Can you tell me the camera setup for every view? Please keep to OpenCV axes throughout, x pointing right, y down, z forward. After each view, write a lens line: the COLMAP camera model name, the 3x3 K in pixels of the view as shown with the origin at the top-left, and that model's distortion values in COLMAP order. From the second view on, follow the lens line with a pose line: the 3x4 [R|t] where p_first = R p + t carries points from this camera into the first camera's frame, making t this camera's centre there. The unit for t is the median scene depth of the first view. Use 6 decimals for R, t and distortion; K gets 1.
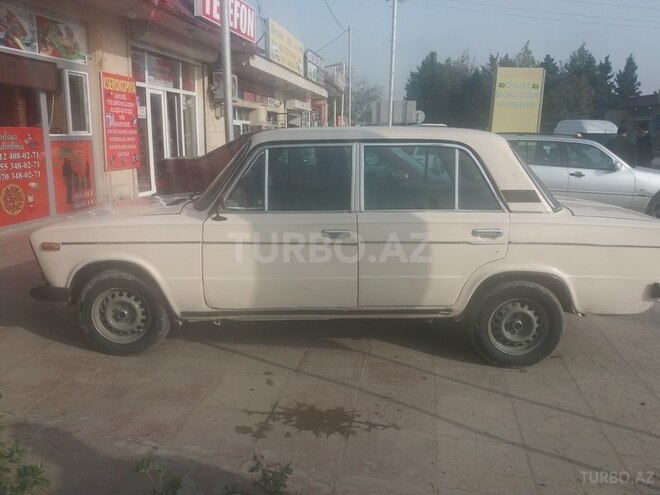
lens RADIAL K [[537.2, 0, 330.1], [0, 537.2, 249.4], [0, 0, 1]] dist [0.011149, -0.038805]
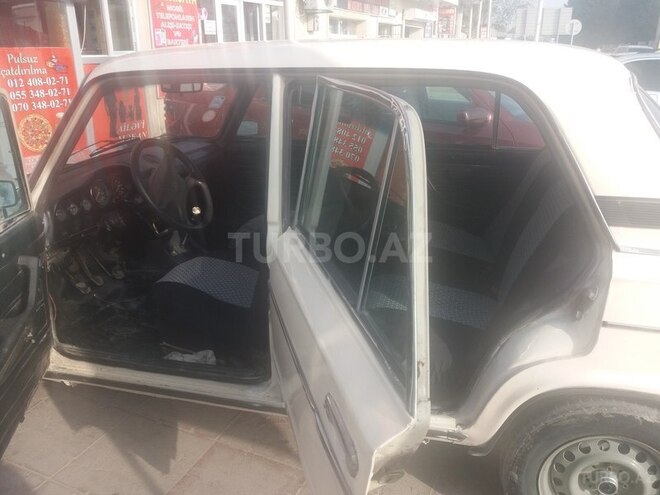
lens RADIAL K [[537.2, 0, 327.7], [0, 537.2, 243.2], [0, 0, 1]] dist [0.011149, -0.038805]
pose [[0.968625, 0.073563, -0.237388, 0.076222], [-0.040862, 0.989330, 0.139847, -0.043793], [0.245143, -0.125759, 0.961296, 0.190635]]
